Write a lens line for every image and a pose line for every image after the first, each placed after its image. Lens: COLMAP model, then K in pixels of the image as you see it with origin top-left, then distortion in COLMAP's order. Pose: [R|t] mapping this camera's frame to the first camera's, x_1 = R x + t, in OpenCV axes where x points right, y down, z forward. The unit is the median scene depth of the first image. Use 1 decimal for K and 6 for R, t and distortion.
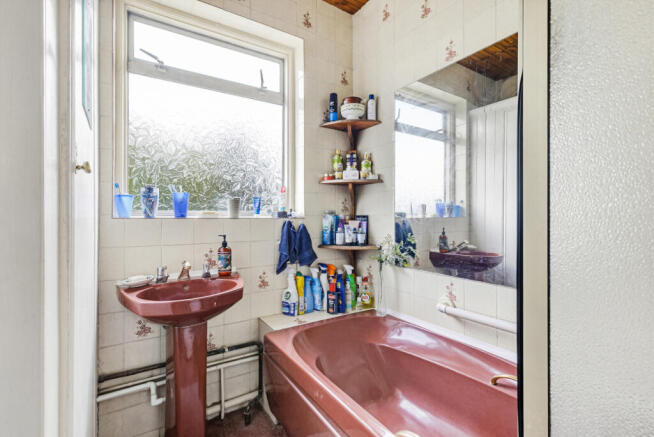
lens RADIAL K [[294.3, 0, 325.8], [0, 294.3, 220.1], [0, 0, 1]] dist [0.001158, -0.001215]
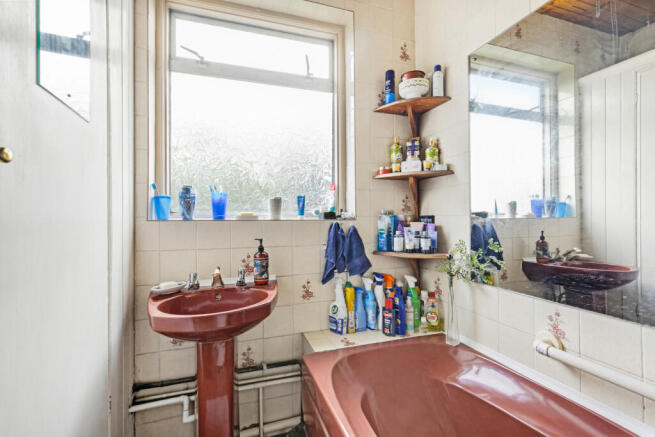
lens RADIAL K [[294.7, 0, 326.3], [0, 294.7, 220.1], [0, 0, 1]] dist [0.001158, -0.001215]
pose [[0.969003, -0.006101, -0.246973, 0.058368], [0.004133, 0.999955, -0.008488, 0.001823], [0.247014, 0.007204, 0.968985, 0.152588]]
